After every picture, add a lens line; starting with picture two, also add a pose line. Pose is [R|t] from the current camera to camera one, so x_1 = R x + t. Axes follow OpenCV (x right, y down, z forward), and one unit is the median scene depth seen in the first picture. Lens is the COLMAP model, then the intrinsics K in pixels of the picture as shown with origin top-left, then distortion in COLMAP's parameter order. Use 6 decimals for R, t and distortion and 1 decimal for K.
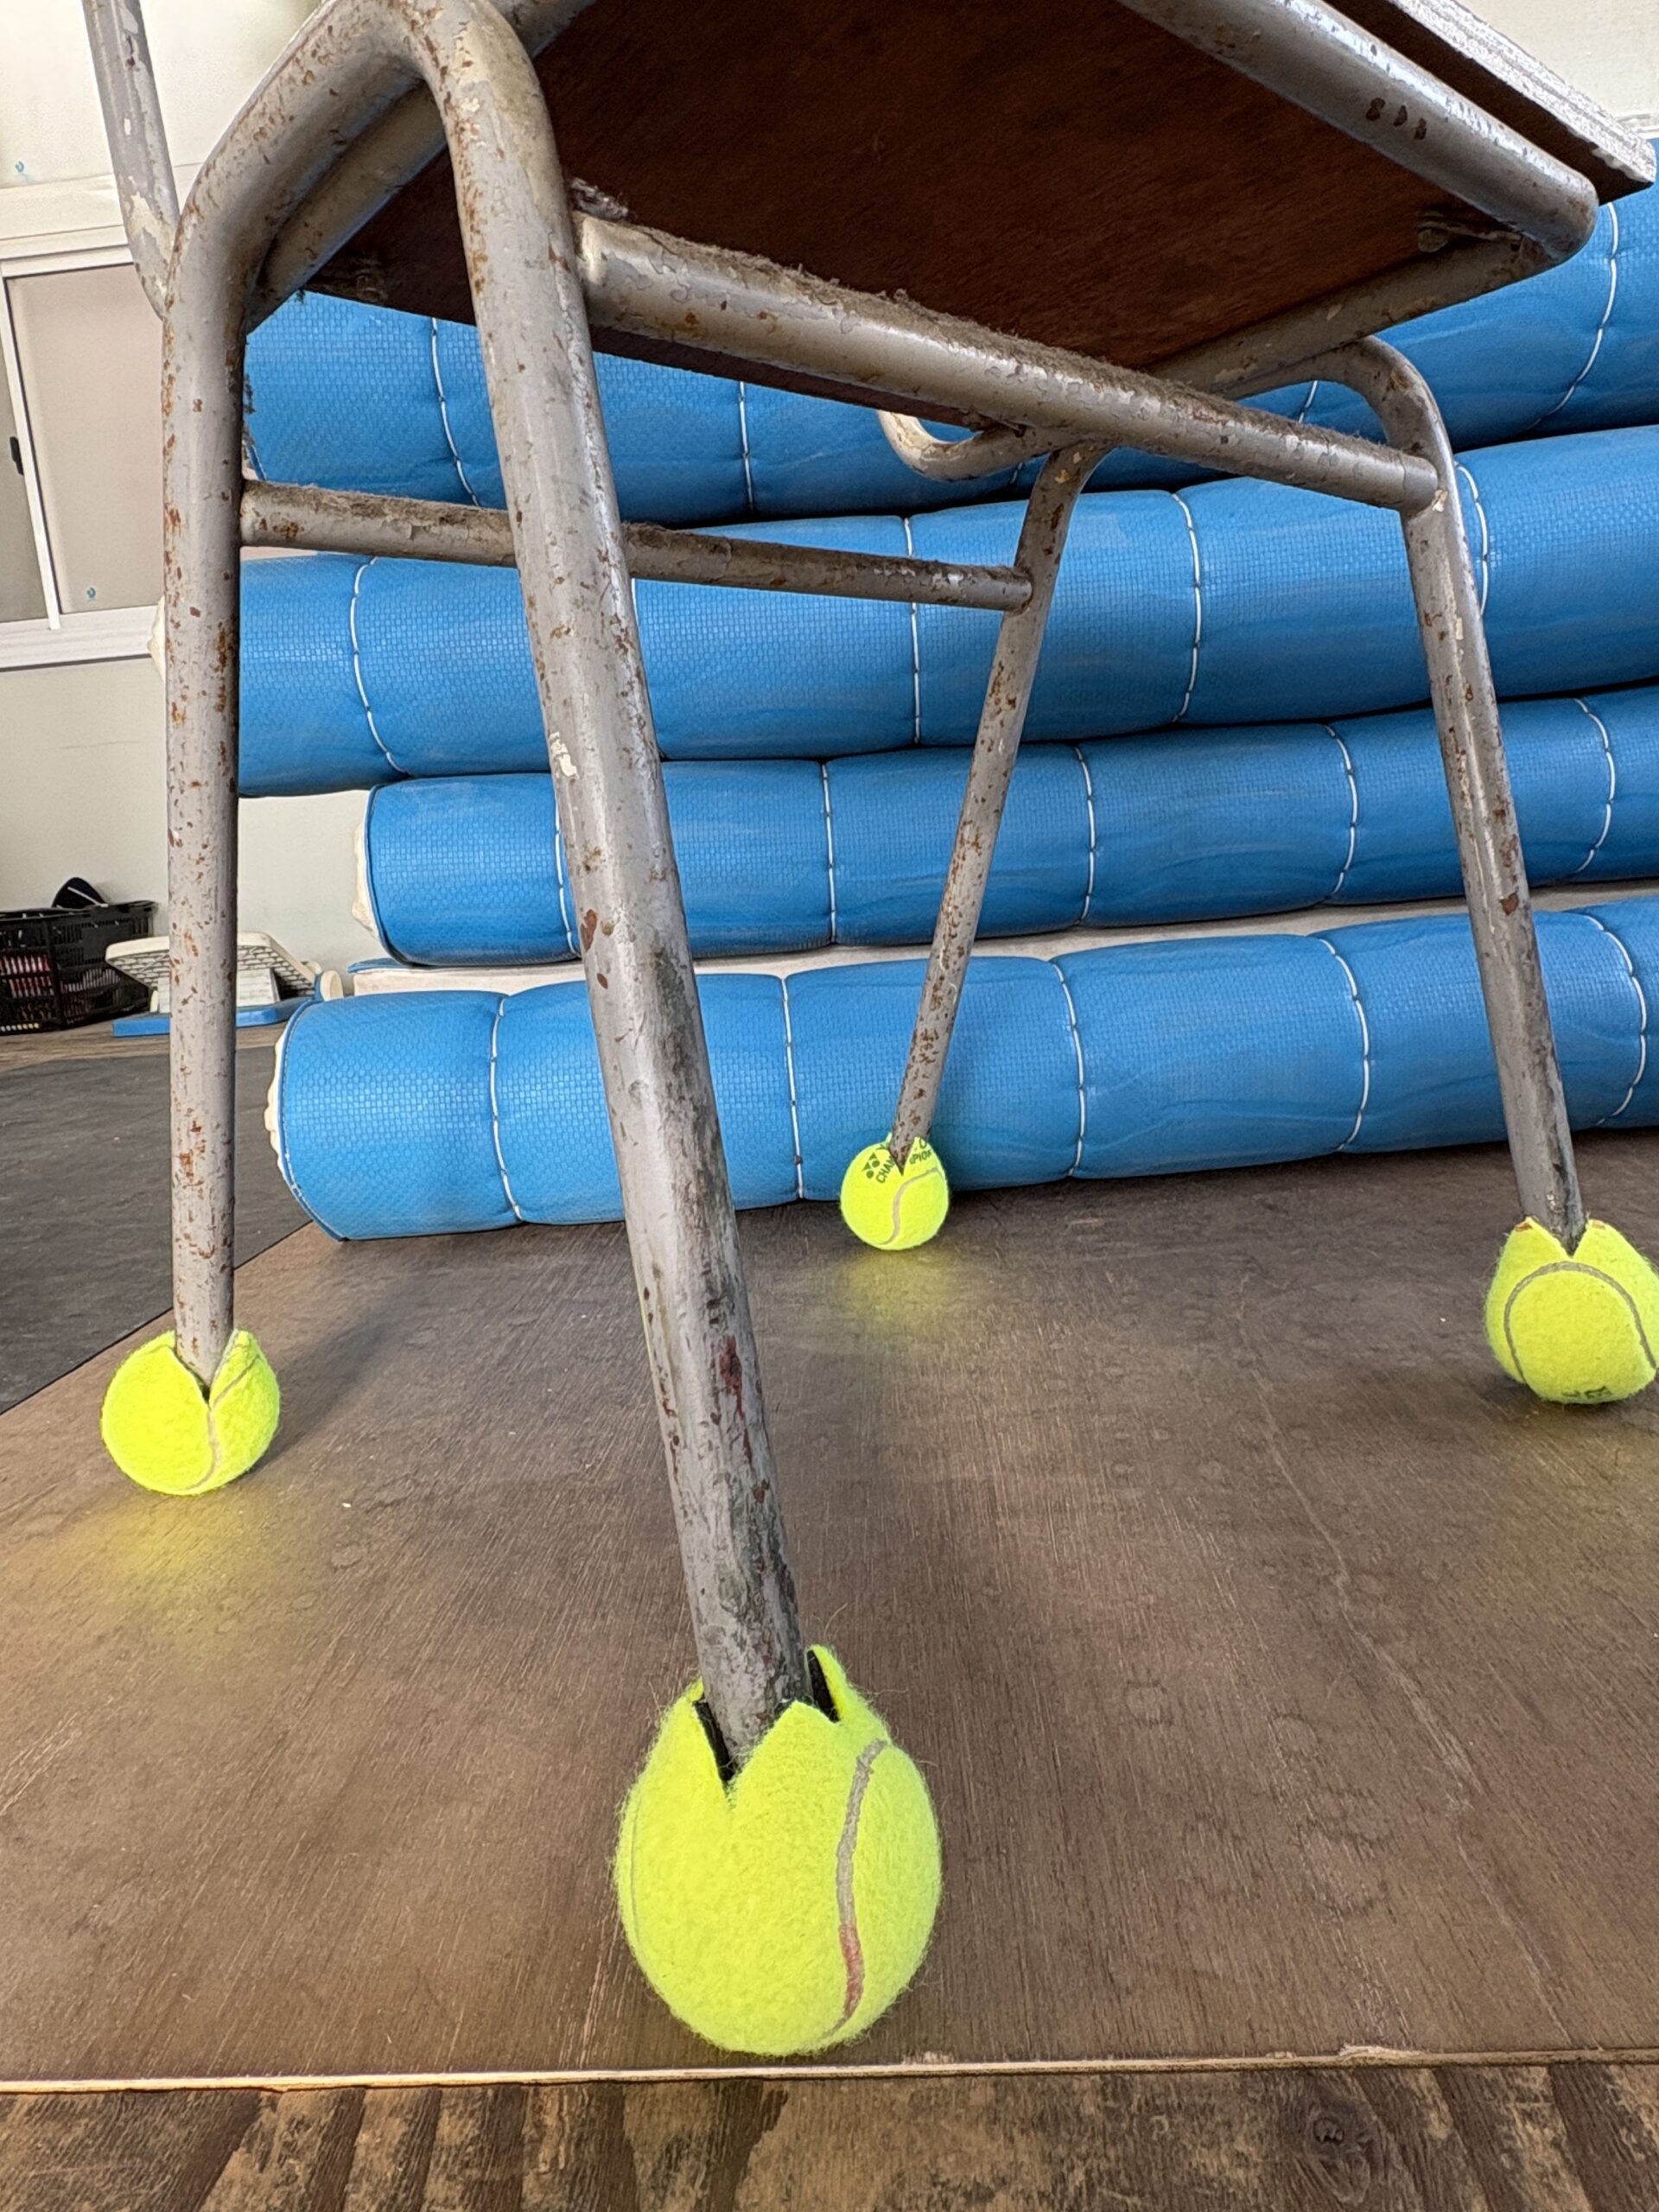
lens RADIAL K [[1383.9, 0, 829.5], [0, 1383.9, 1106.0], [0, 0, 1]] dist [-0.000878, 0.001750]
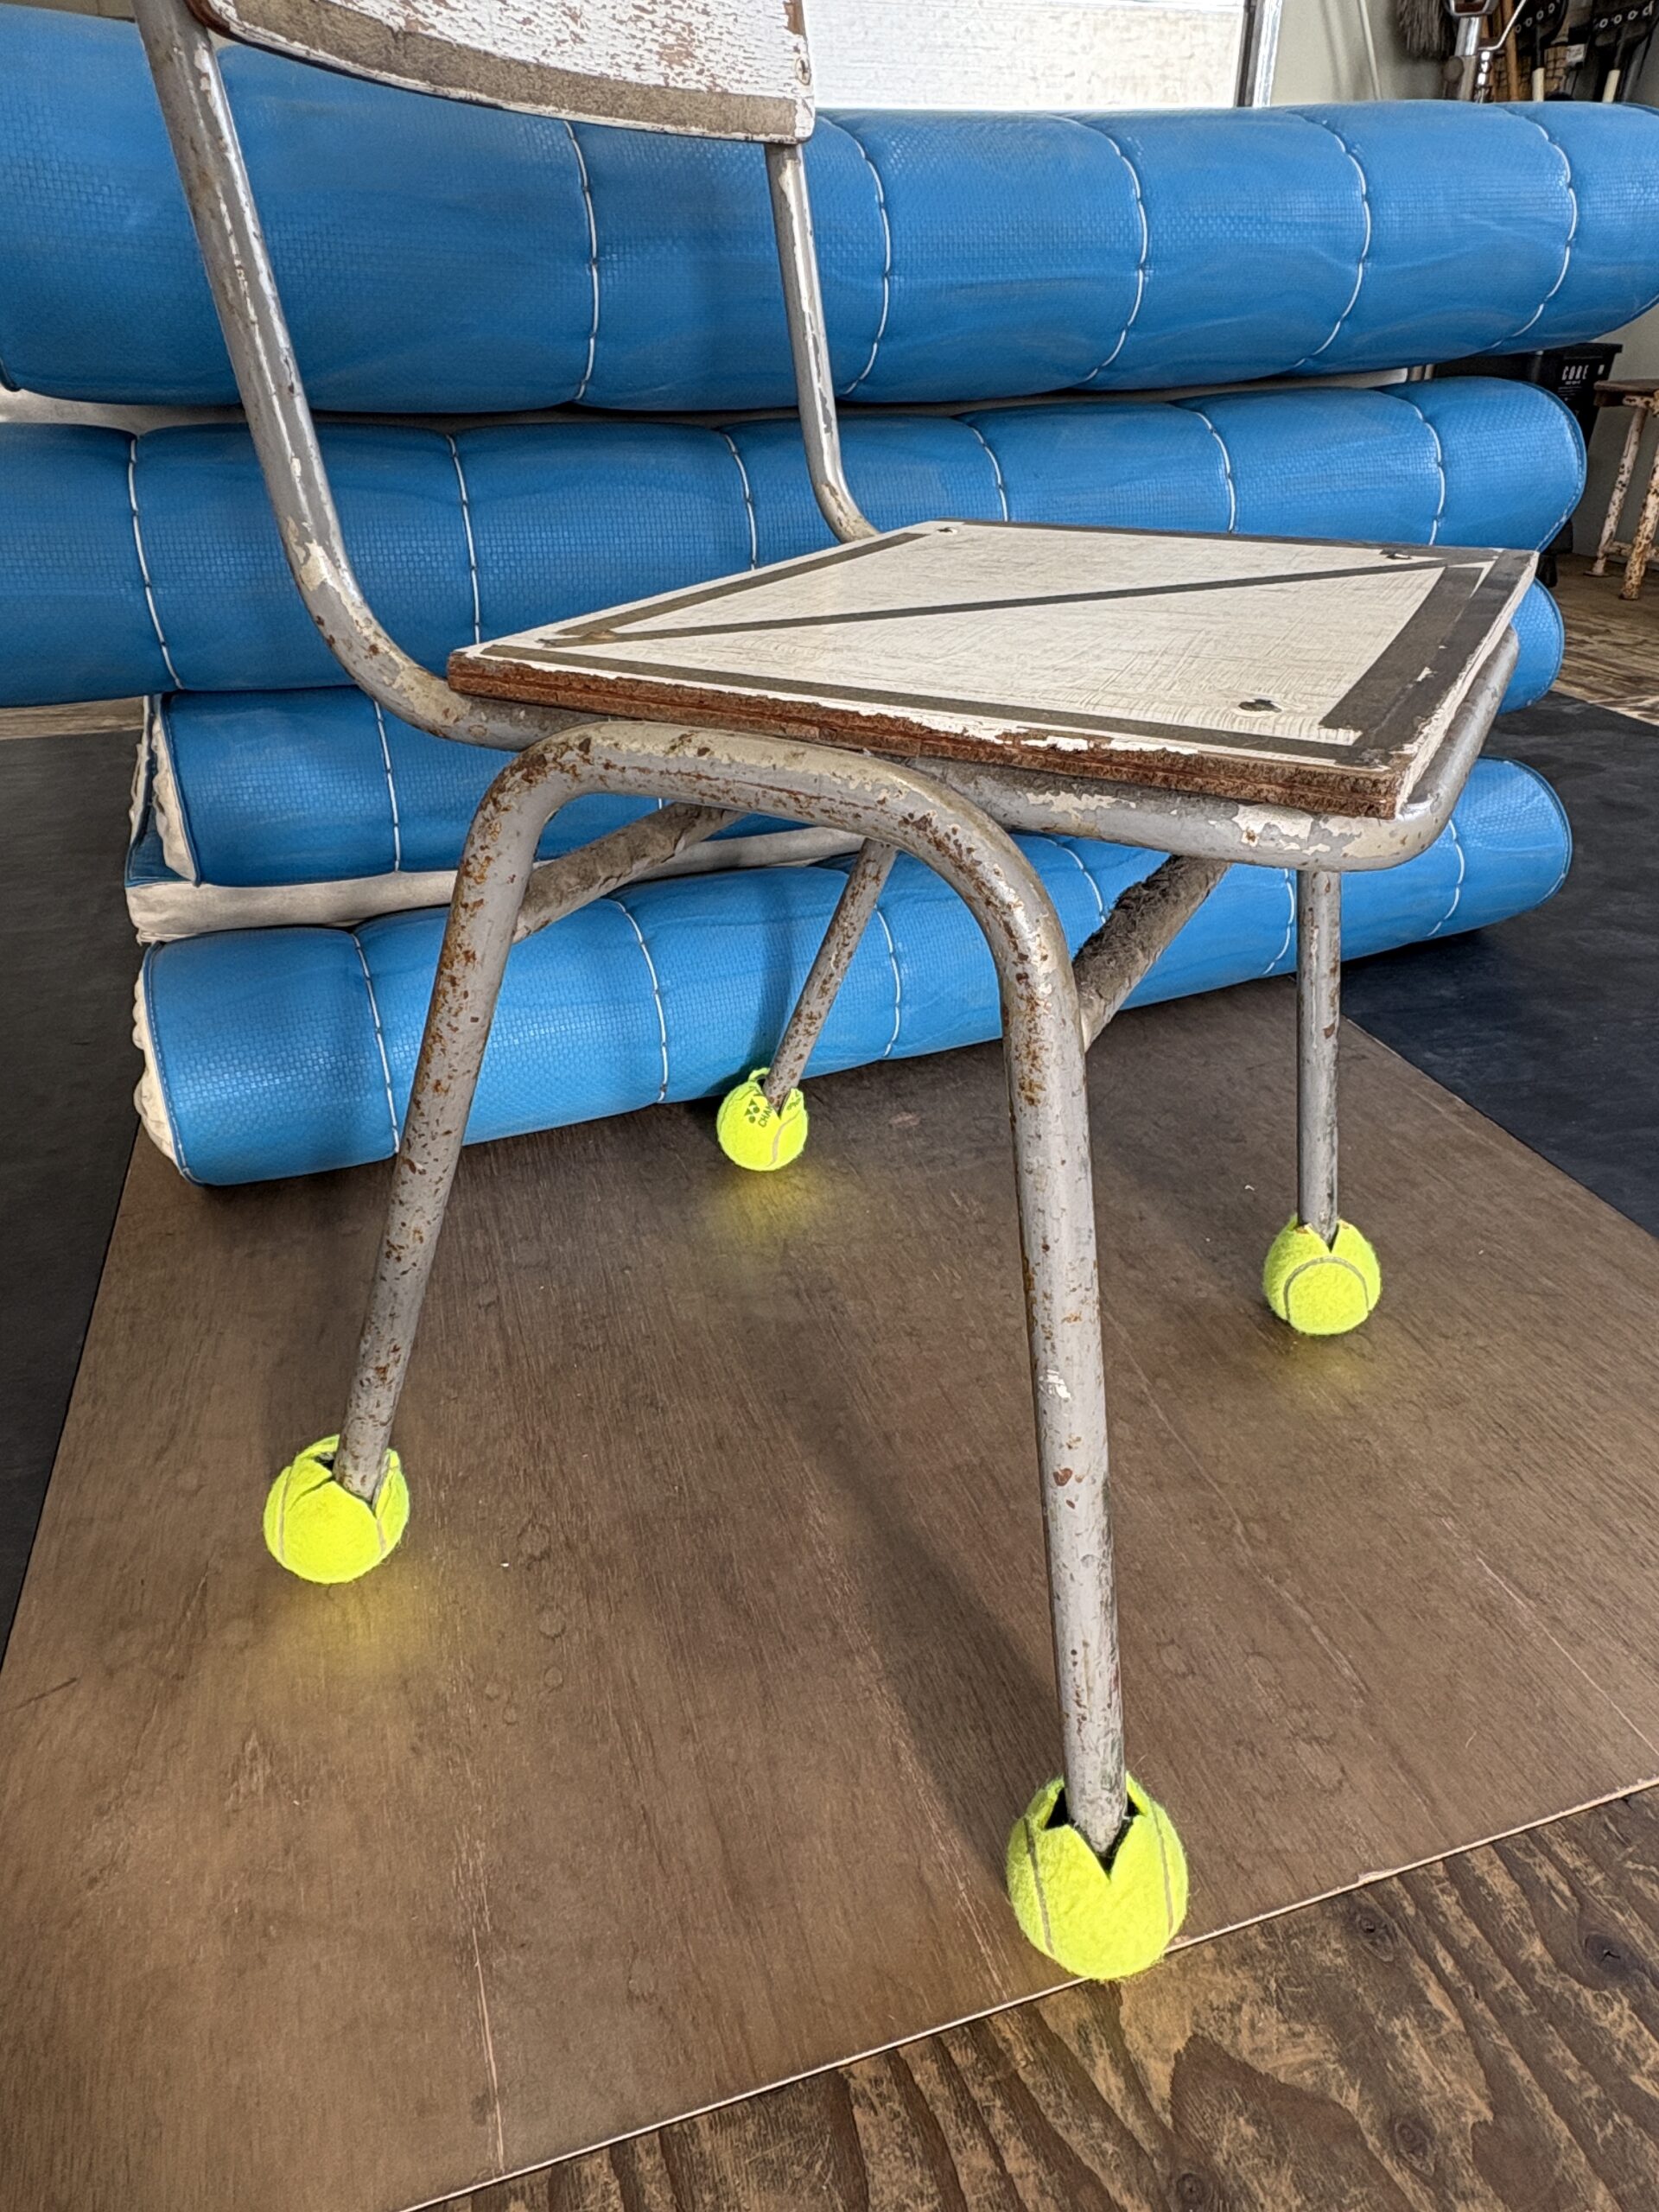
lens RADIAL K [[1383.9, 0, 829.5], [0, 1383.9, 1106.0], [0, 0, 1]] dist [-0.000878, 0.001750]
pose [[0.932221, -0.111475, 0.344292, -0.786179], [-0.012194, 0.941158, 0.337746, -0.901733], [-0.361684, -0.319053, 0.876008, -0.118214]]
